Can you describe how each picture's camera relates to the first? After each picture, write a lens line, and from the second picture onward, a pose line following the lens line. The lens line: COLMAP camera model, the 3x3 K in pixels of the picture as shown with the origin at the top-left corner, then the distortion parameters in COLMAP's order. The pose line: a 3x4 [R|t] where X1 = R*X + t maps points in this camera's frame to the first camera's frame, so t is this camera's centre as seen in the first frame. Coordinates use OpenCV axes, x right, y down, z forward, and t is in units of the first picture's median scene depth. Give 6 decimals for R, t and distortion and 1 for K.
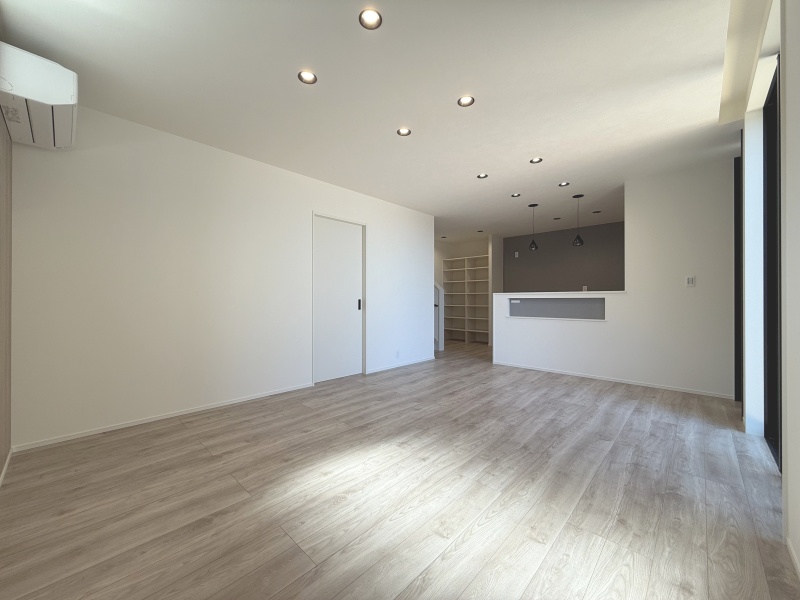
lens RADIAL K [[323.3, 0, 398.8], [0, 323.3, 300.4], [0, 0, 1]] dist [0.000088, 0.000370]
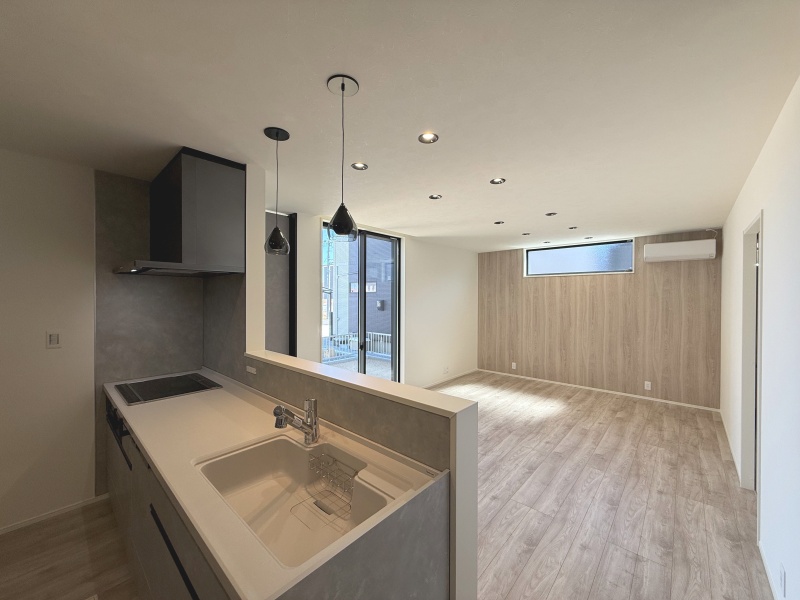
lens RADIAL K [[323.3, 0, 398.2], [0, 323.3, 297.7], [0, 0, 1]] dist [0.000088, 0.000370]
pose [[-0.999809, -0.002989, -0.019304, 0.685555], [-0.002968, 0.999995, -0.001078, -0.189559], [0.019307, -0.001021, -0.999813, 2.399188]]
